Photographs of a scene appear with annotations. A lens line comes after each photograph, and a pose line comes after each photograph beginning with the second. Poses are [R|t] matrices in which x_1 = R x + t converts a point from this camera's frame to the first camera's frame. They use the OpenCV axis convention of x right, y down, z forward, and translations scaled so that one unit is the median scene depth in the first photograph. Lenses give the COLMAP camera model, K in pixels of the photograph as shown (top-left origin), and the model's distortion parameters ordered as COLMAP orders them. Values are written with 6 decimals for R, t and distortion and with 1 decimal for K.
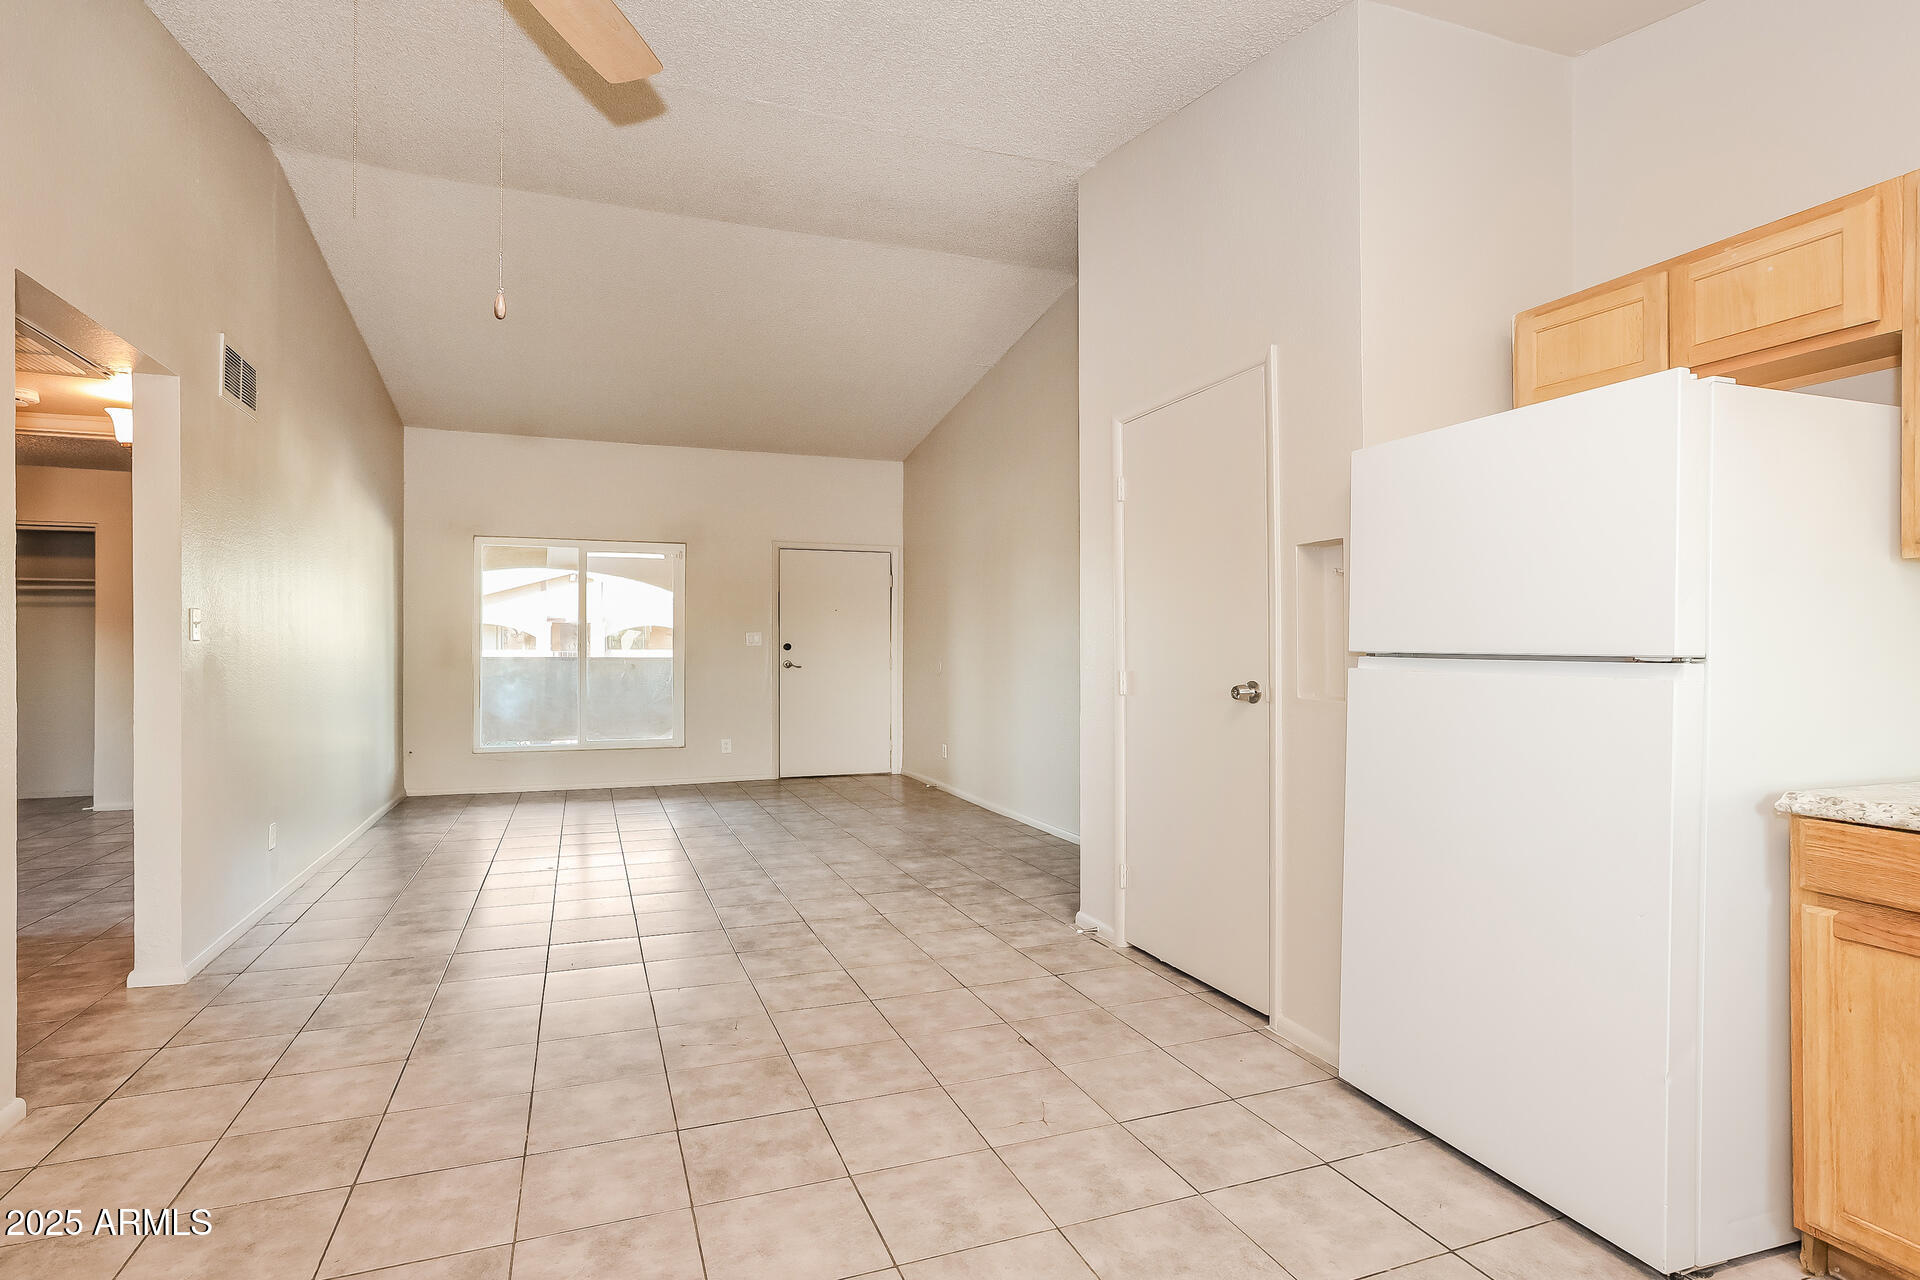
lens RADIAL K [[1009.5, 0, 936.6], [0, 1009.5, 642.4], [0, 0, 1]] dist [-0.063949, 0.031454]
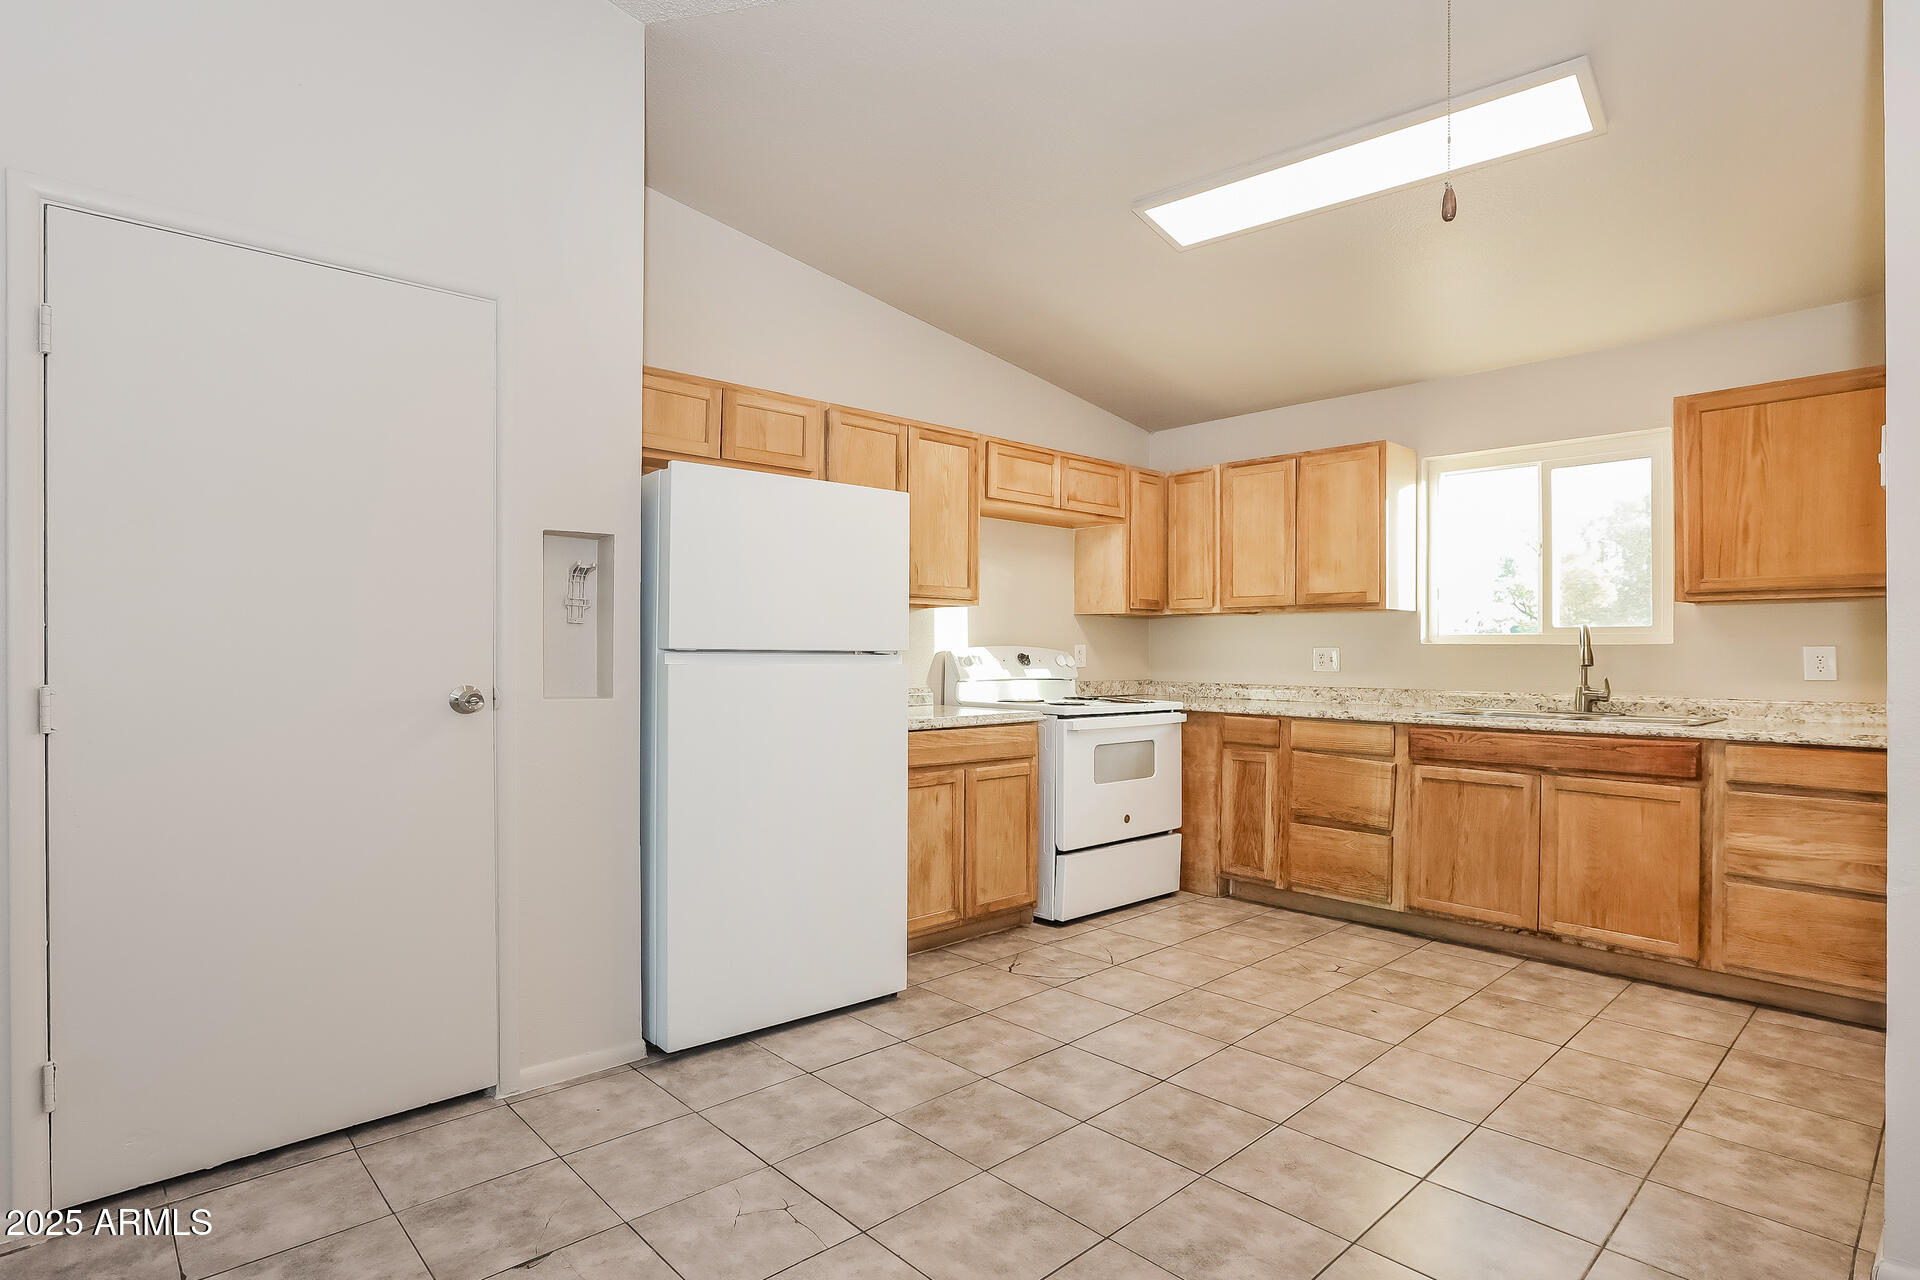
lens RADIAL K [[957.0, 0, 993.0], [0, 957.0, 645.5], [0, 0, 1]] dist [-0.052133, 0.027761]
pose [[-0.410450, 0.001007, 0.911883, -0.649990], [-0.007733, 0.999960, -0.004585, 0.007568], [-0.911850, -0.008933, -0.410425, 1.102500]]
